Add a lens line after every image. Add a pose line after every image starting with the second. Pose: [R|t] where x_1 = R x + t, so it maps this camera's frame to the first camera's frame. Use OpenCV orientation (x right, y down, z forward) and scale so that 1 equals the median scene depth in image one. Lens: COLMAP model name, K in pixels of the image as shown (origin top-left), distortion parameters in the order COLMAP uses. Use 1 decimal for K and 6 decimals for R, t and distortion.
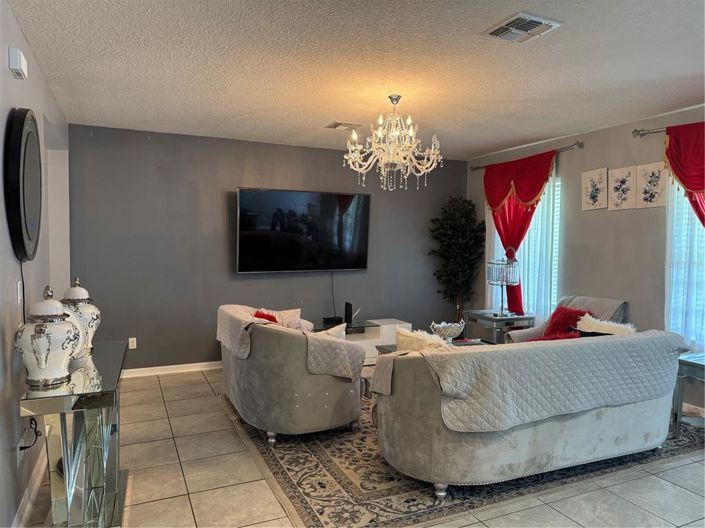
lens RADIAL K [[501.7, 0, 350.3], [0, 501.7, 264.1], [0, 0, 1]] dist [0.034921, -0.048489]
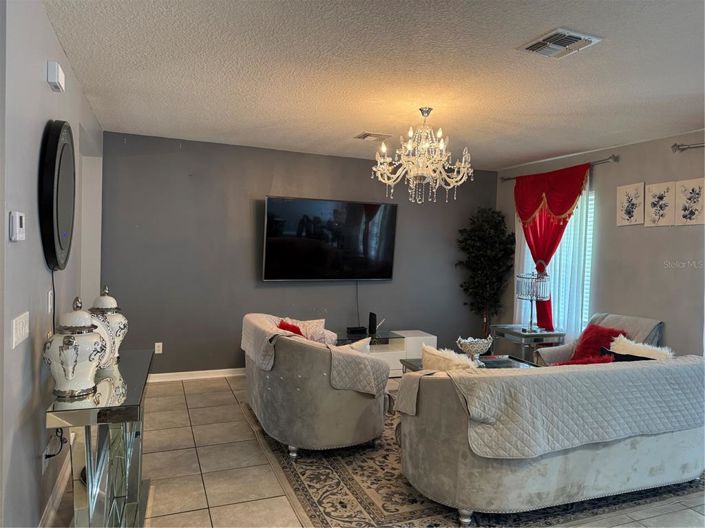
lens RADIAL K [[501.7, 0, 350.3], [0, 501.7, 261.0], [0, 0, 1]] dist [0.034921, -0.048489]
pose [[0.998511, 0.023625, -0.049169, -0.003754], [-0.024367, 0.999597, -0.014544, -0.016214], [0.048805, 0.015720, 0.998685, 0.010220]]
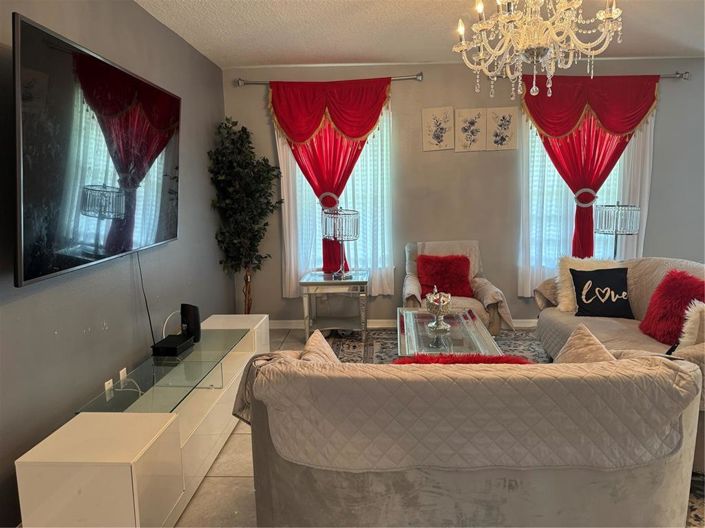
lens RADIAL K [[467.8, 0, 352.6], [0, 467.8, 266.8], [0, 0, 1]] dist [0.039202, 0.000163]
pose [[0.443891, -0.152577, 0.882996, -0.556552], [0.061222, 0.988259, 0.139989, -0.031153], [-0.893987, -0.008082, 0.448020, 0.990082]]
